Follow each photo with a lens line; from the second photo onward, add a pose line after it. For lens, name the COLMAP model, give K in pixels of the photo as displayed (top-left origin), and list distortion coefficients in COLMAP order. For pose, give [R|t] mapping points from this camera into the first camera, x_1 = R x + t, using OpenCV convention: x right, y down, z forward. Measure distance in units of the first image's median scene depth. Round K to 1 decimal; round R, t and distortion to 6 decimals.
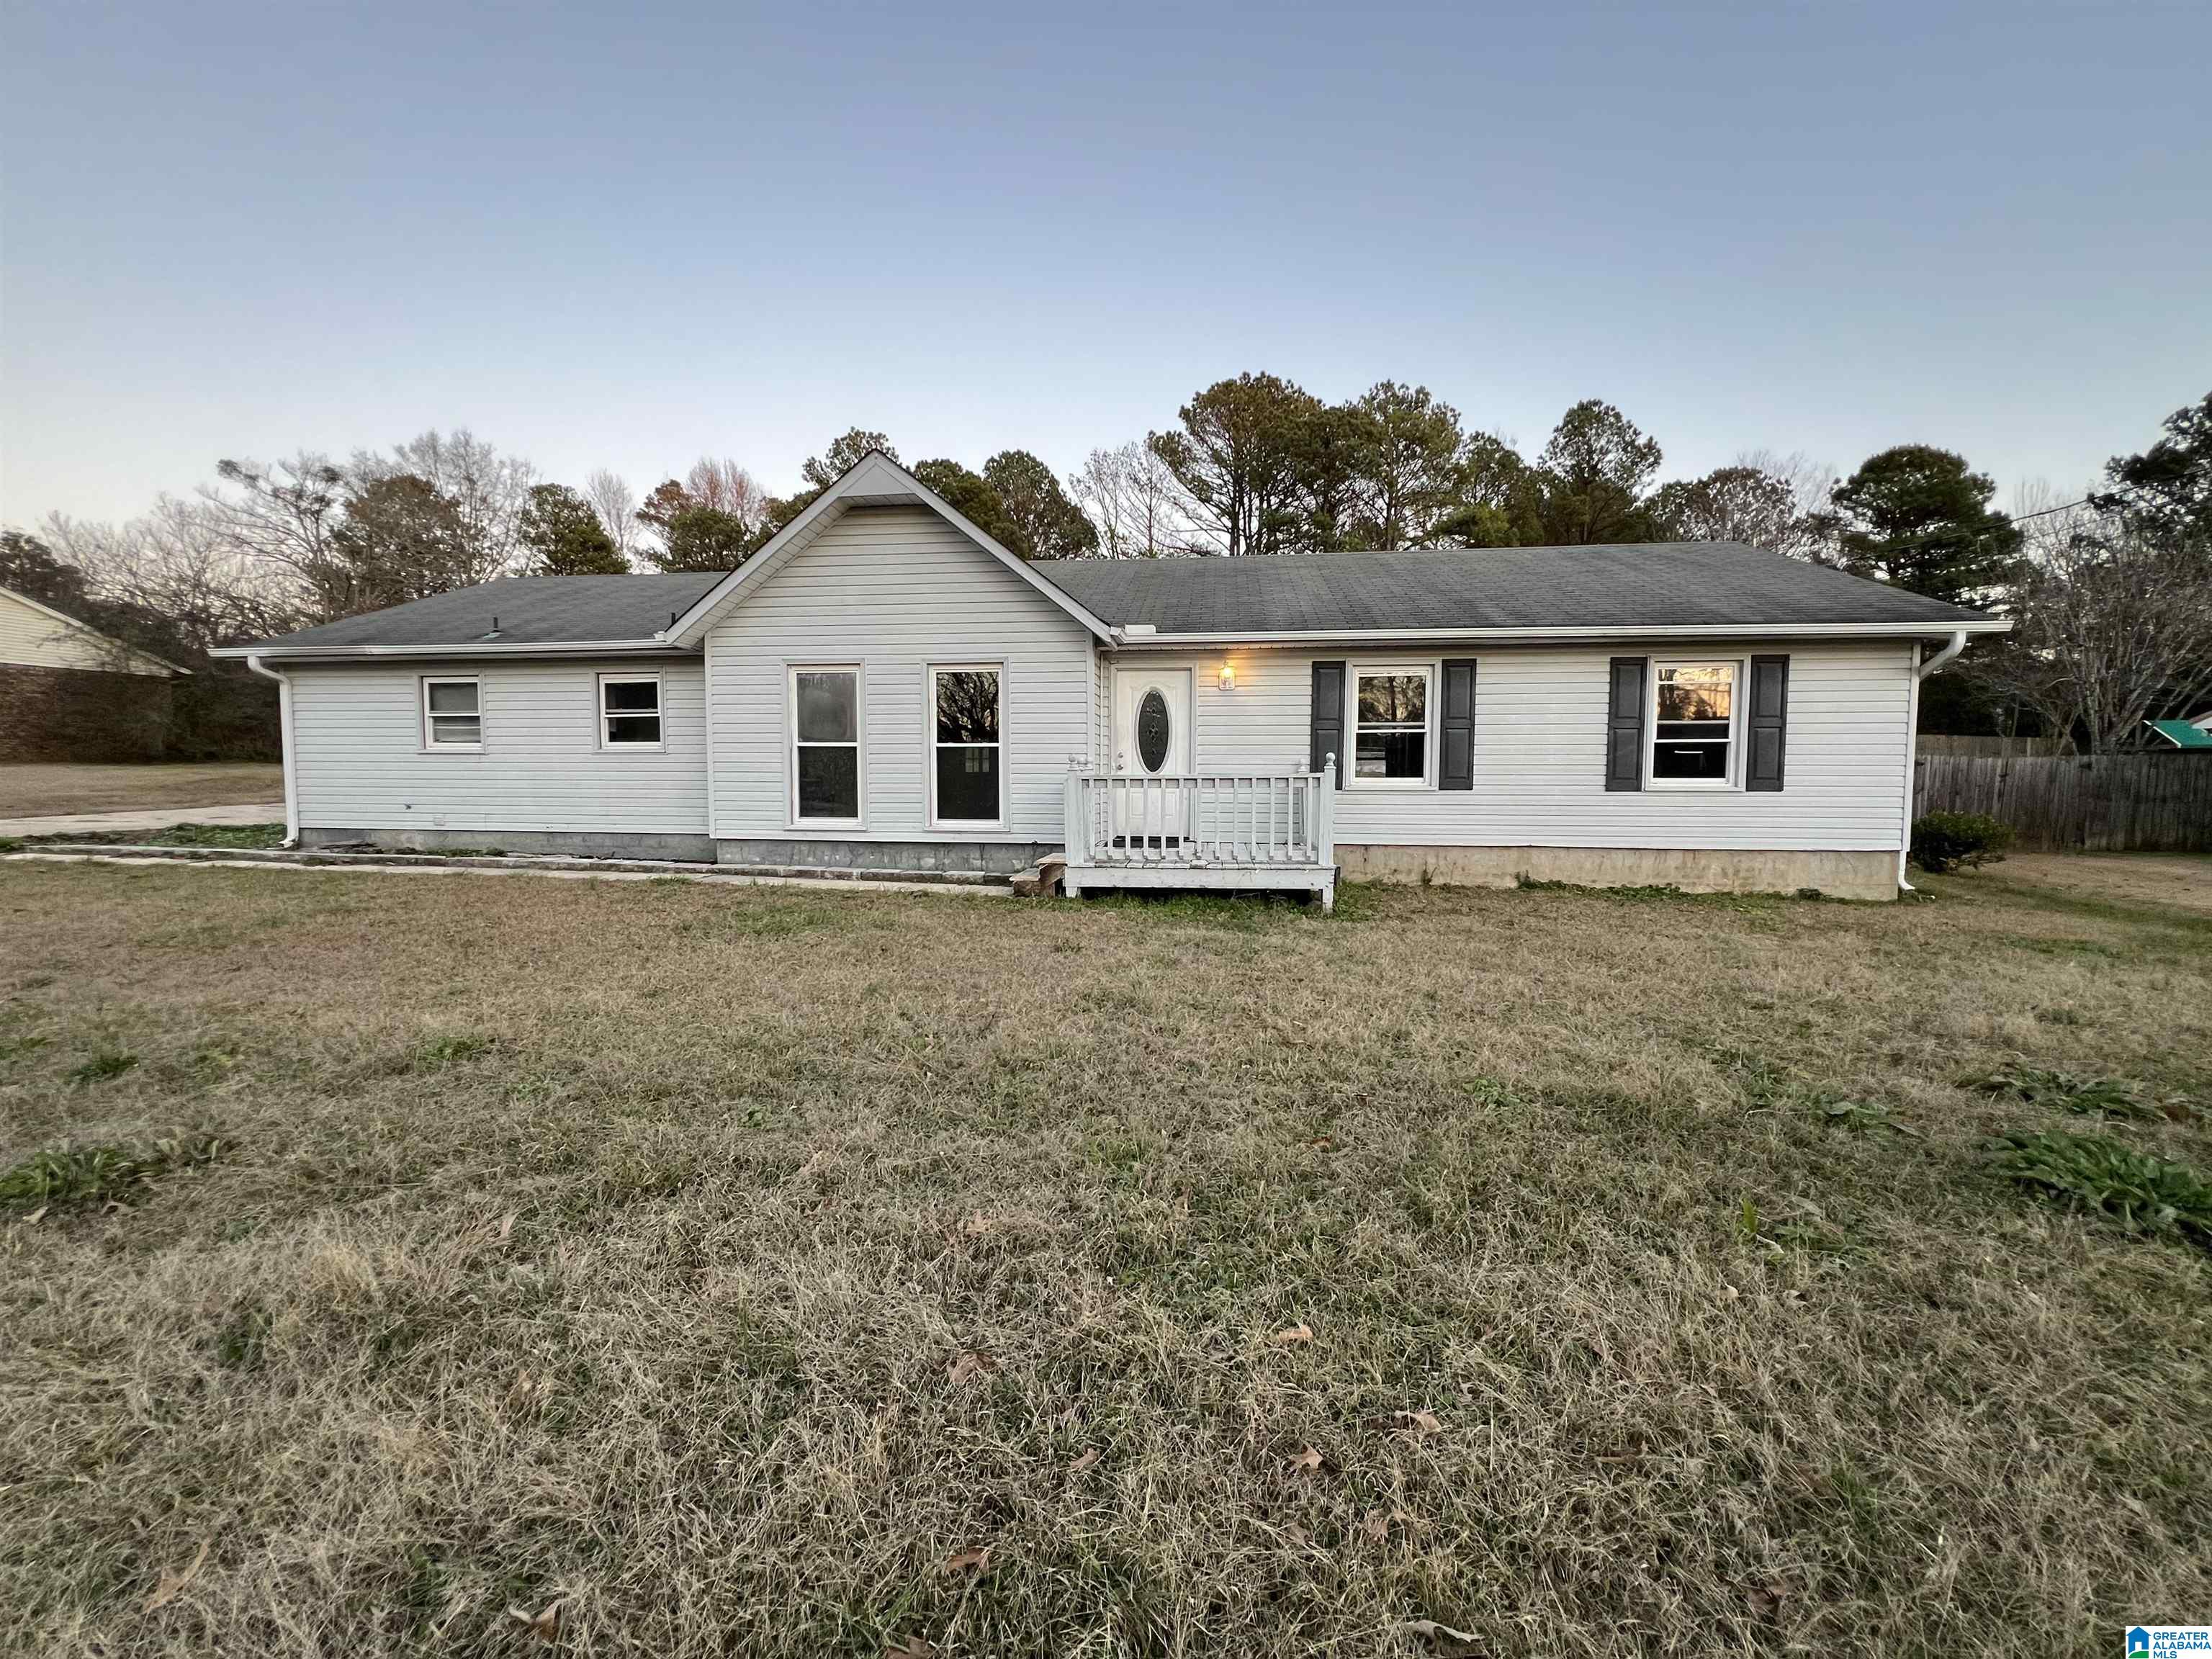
lens RADIAL K [[883.9, 0, 1104.1], [0, 883.9, 828.8], [0, 0, 1]] dist [-0.002479, 0.000745]
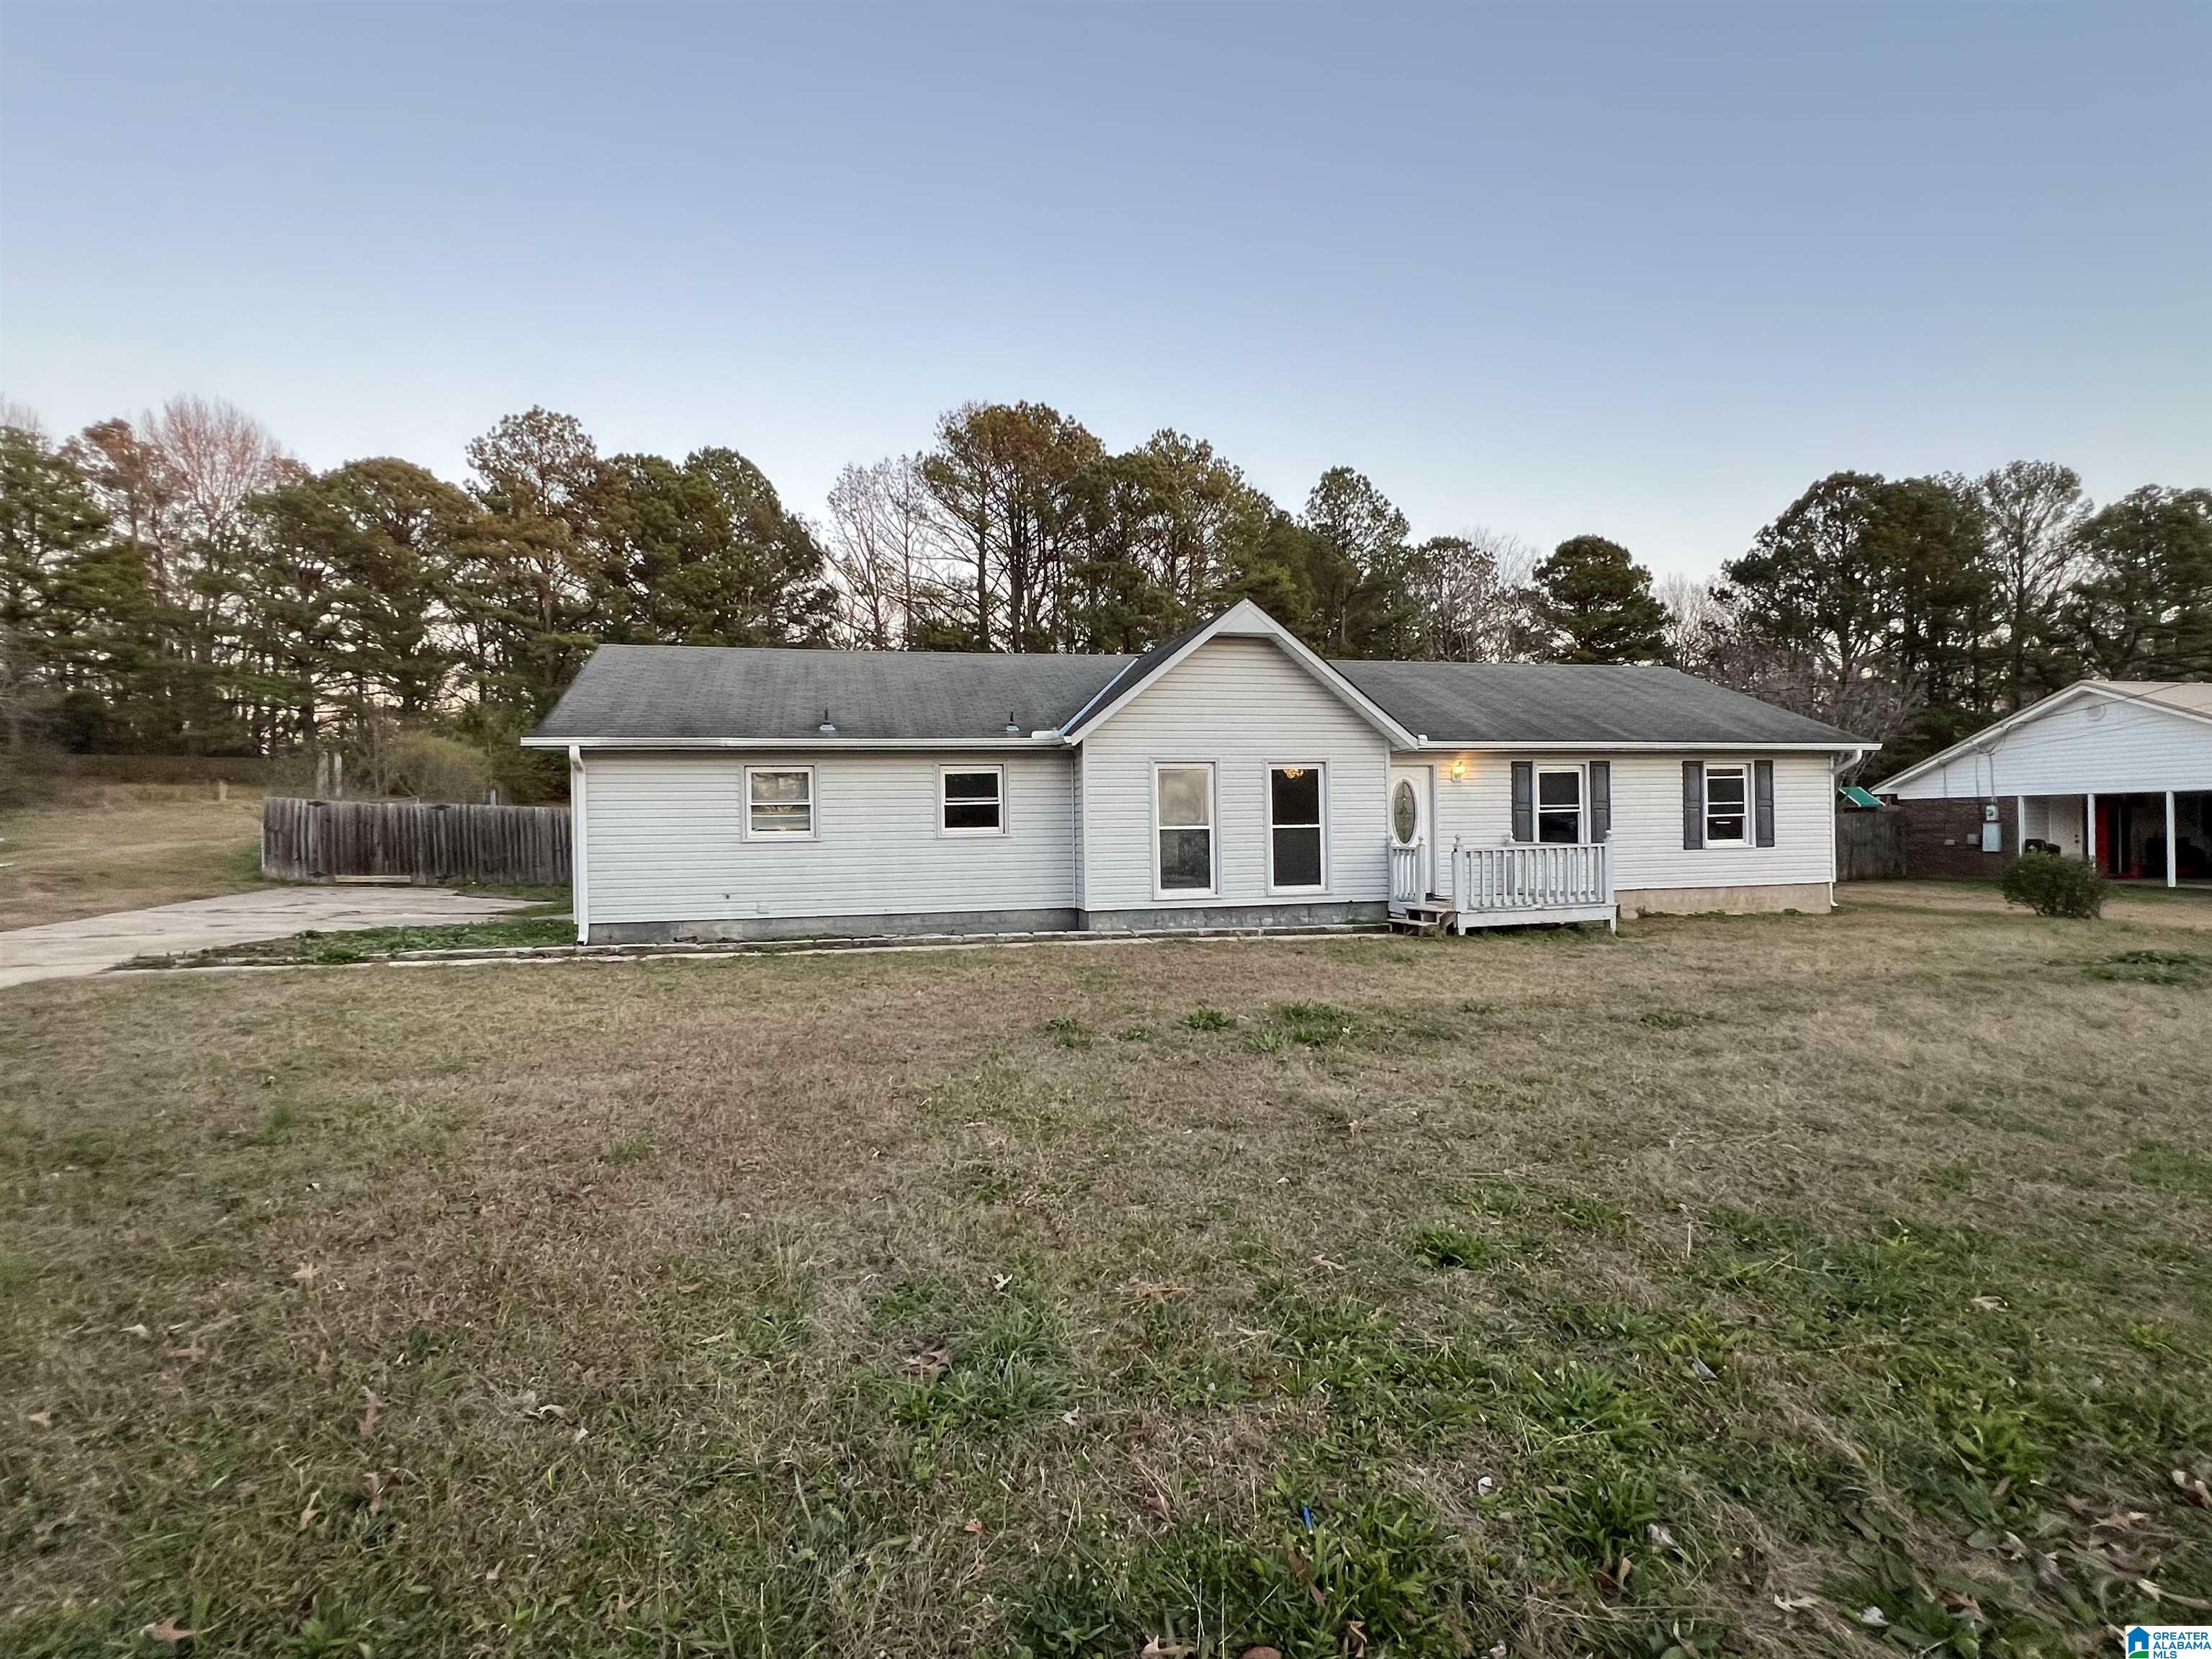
lens RADIAL K [[1095.3, 0, 1112.5], [0, 1095.3, 834.1], [0, 0, 1]] dist [-0.004846, 0.000726]
pose [[0.932422, -0.021019, 0.360761, -0.854331], [0.043160, 0.997639, -0.053426, -0.010275], [-0.358786, 0.065386, 0.931127, -0.320248]]
